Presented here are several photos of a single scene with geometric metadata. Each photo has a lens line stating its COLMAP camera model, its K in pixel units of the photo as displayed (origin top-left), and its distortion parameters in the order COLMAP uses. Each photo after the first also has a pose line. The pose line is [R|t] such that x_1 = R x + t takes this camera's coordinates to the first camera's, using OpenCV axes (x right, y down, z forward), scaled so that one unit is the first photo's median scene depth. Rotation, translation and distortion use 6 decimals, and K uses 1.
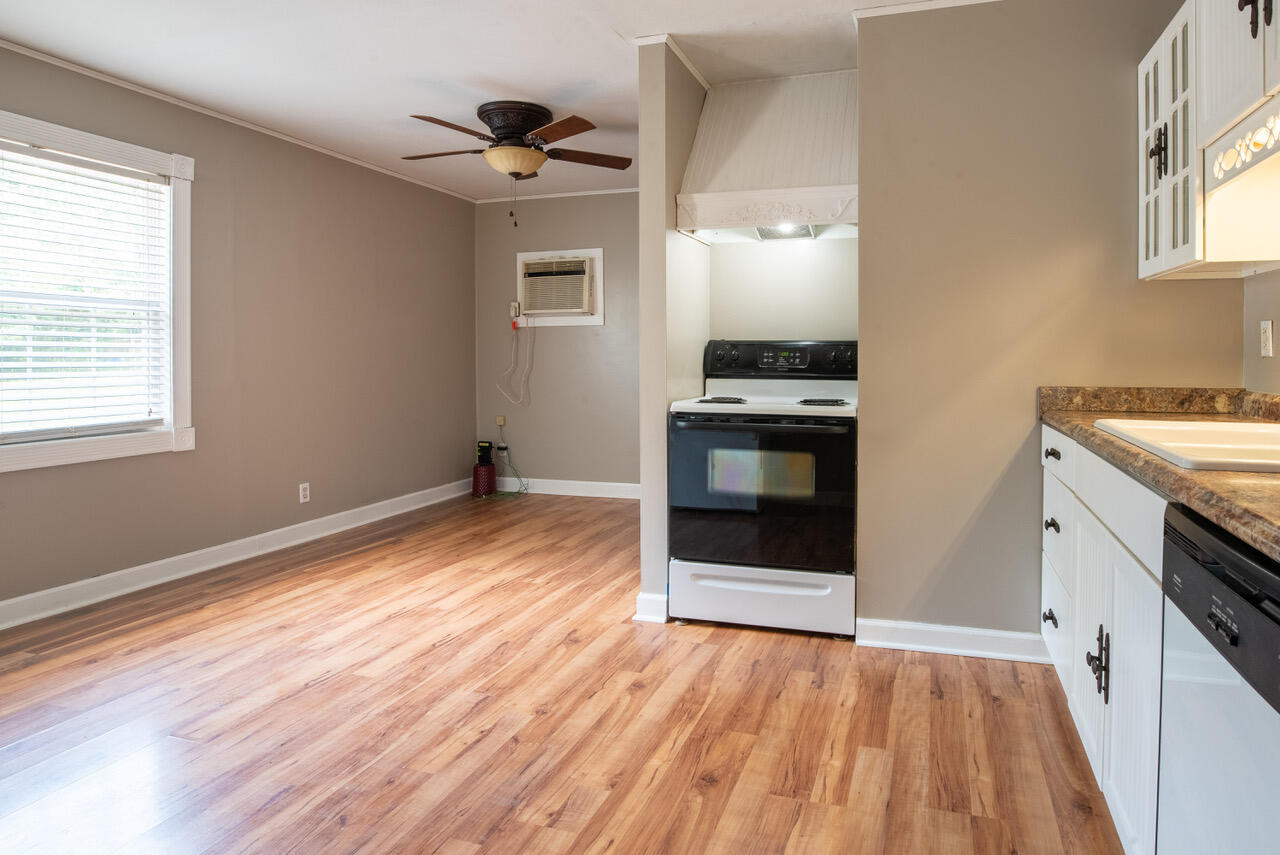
lens RADIAL K [[786.1, 0, 643.6], [0, 786.1, 362.6], [0, 0, 1]] dist [-0.003449, -0.000484]
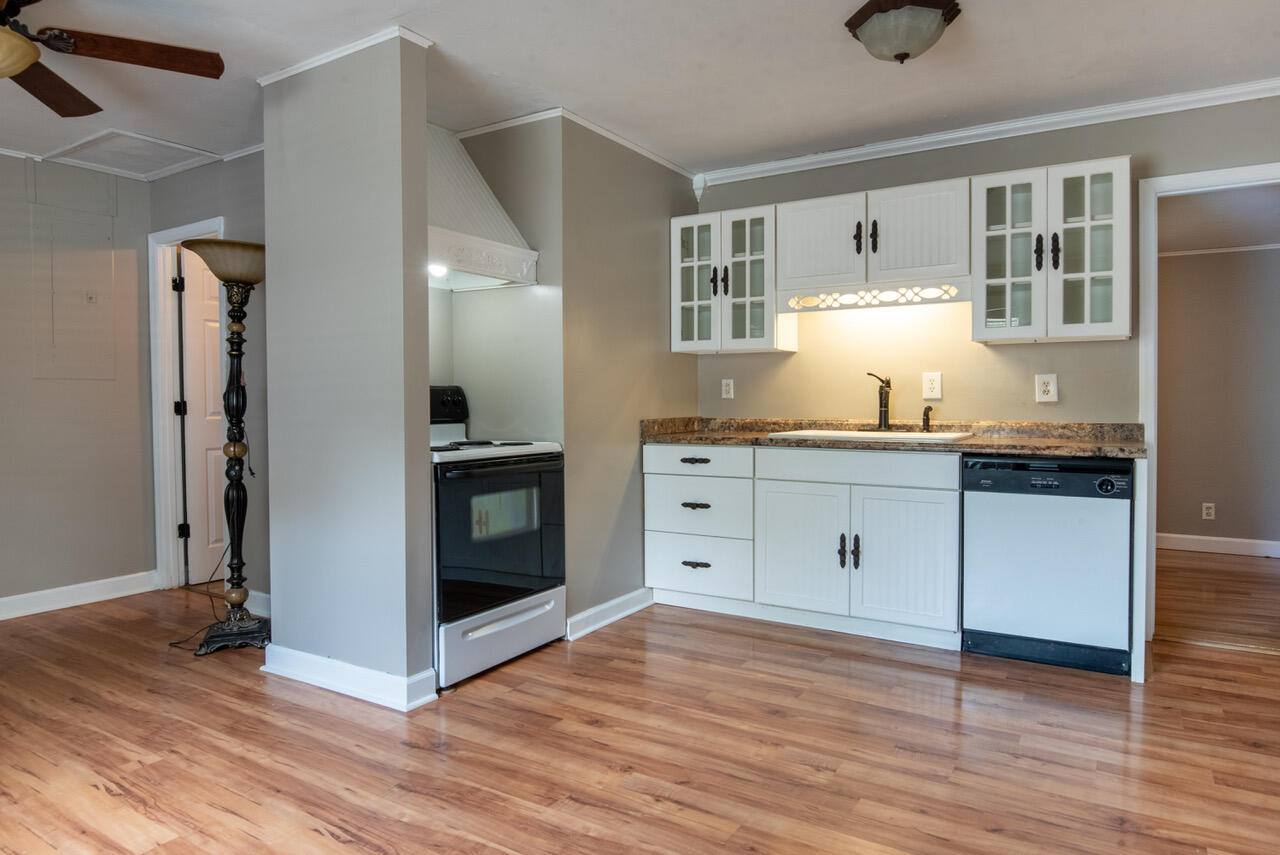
lens RADIAL K [[793.1, 0, 640.0], [0, 793.1, 427.5], [0, 0, 1]] dist [-0.001264, -0.000286]
pose [[0.209255, -0.035664, 0.977211, -0.968443], [0.011318, 0.999356, 0.034048, -0.005657], [-0.977796, 0.003936, 0.209524, 0.711105]]
